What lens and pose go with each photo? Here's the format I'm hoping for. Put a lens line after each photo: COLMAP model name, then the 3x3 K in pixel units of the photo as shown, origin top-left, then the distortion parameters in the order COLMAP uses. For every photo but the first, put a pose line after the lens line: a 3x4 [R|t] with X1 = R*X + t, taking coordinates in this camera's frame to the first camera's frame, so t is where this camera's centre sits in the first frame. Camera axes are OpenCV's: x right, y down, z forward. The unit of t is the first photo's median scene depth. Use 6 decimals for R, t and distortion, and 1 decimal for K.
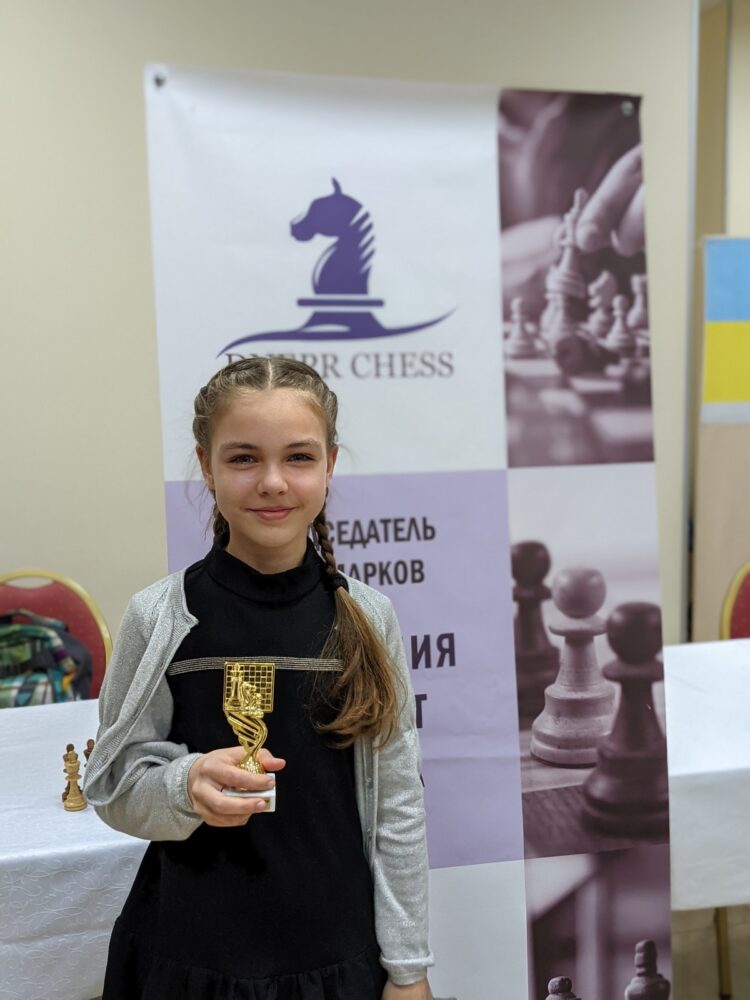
lens RADIAL K [[1182.1, 0, 380.7], [0, 1182.1, 518.4], [0, 0, 1]] dist [0.052078, 0.000000]
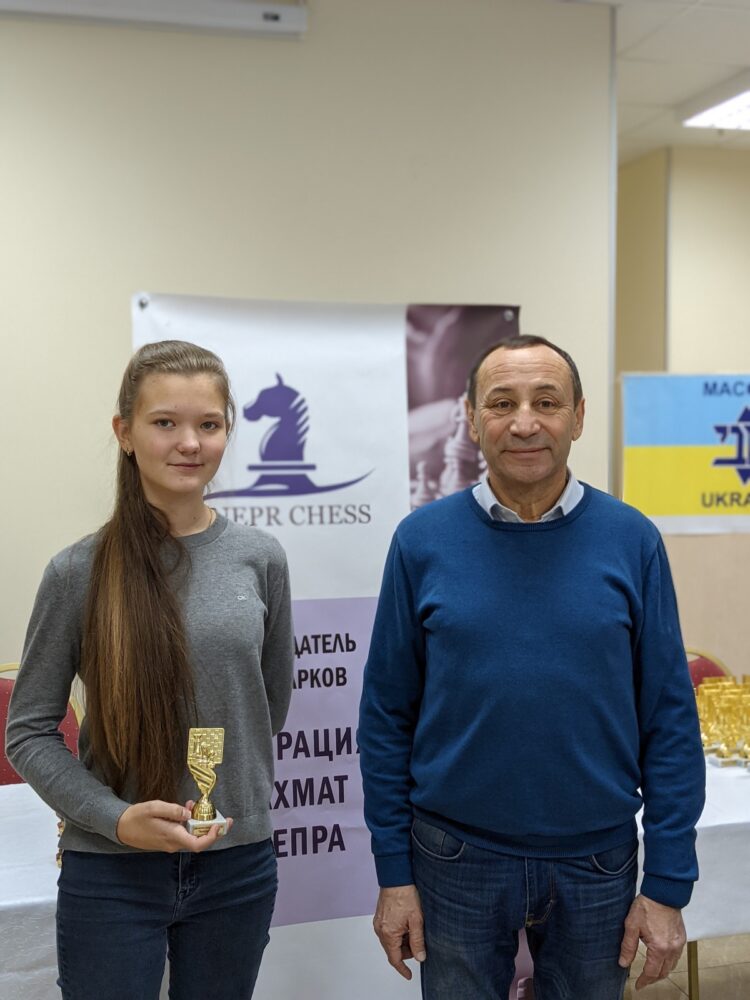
lens RADIAL K [[1182.1, 0, 380.3], [0, 1182.1, 518.7], [0, 0, 1]] dist [0.052078, 0.000000]
pose [[0.999977, 0.006632, 0.001604, 0.068209], [-0.006519, 0.998033, -0.062349, -0.044149], [-0.002014, 0.062338, 0.998053, -0.270809]]
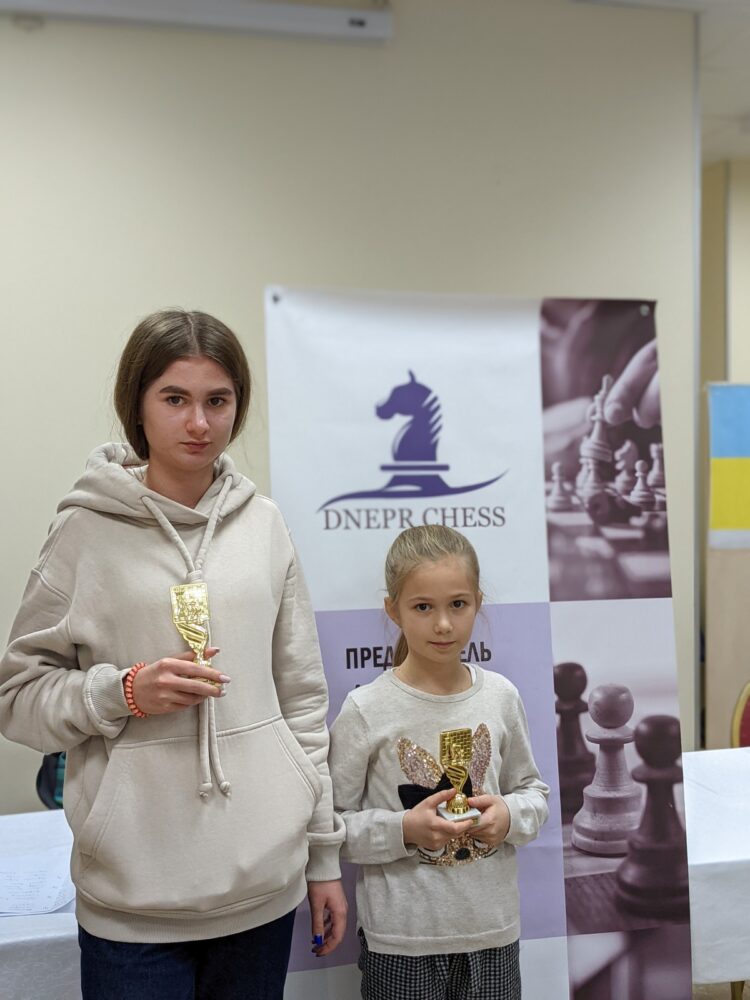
lens RADIAL K [[1182.1, 0, 358.4], [0, 1182.1, 508.5], [0, 0, 1]] dist [0.052078, 0.000000]
pose [[0.999701, 0.005947, -0.023701, -0.060006], [-0.008130, 0.995622, -0.093115, -0.022741], [0.023043, 0.093280, 0.995373, -0.217710]]
